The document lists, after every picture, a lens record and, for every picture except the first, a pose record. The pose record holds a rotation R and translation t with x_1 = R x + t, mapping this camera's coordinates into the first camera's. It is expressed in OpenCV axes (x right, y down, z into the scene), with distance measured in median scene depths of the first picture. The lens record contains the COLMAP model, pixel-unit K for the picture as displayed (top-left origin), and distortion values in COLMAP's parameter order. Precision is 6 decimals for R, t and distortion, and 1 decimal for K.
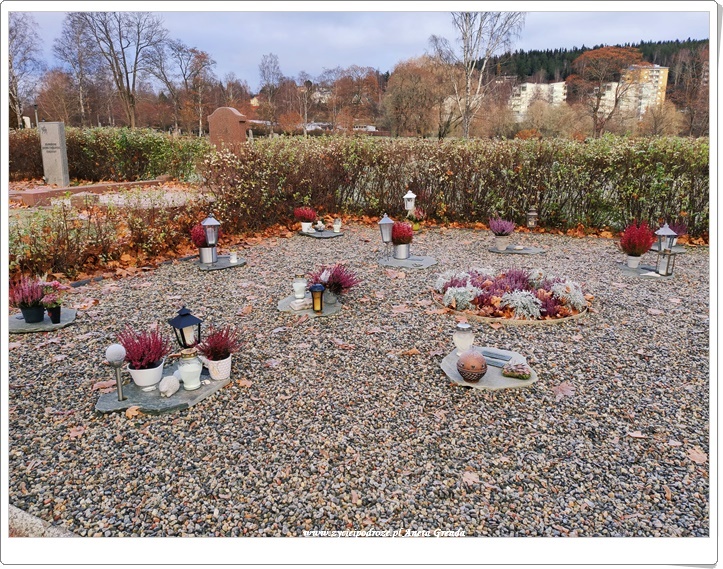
lens RADIAL K [[555.4, 0, 374.8], [0, 555.4, 296.4], [0, 0, 1]] dist [0.063097, -0.123397]
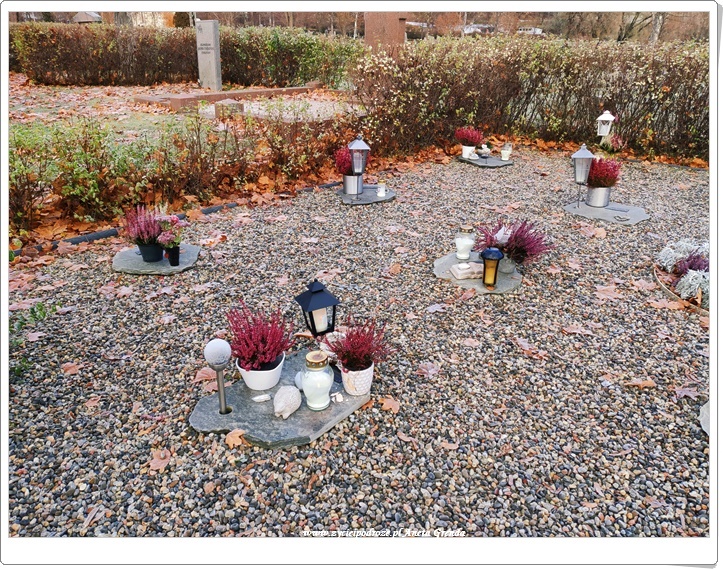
lens RADIAL K [[555.4, 0, 374.8], [0, 555.4, 296.4], [0, 0, 1]] dist [0.063097, -0.123397]
pose [[0.966882, 0.114031, -0.228335, -0.059812], [-0.078572, 0.984181, 0.158791, -0.047366], [0.242830, -0.135591, 0.960546, 0.192022]]
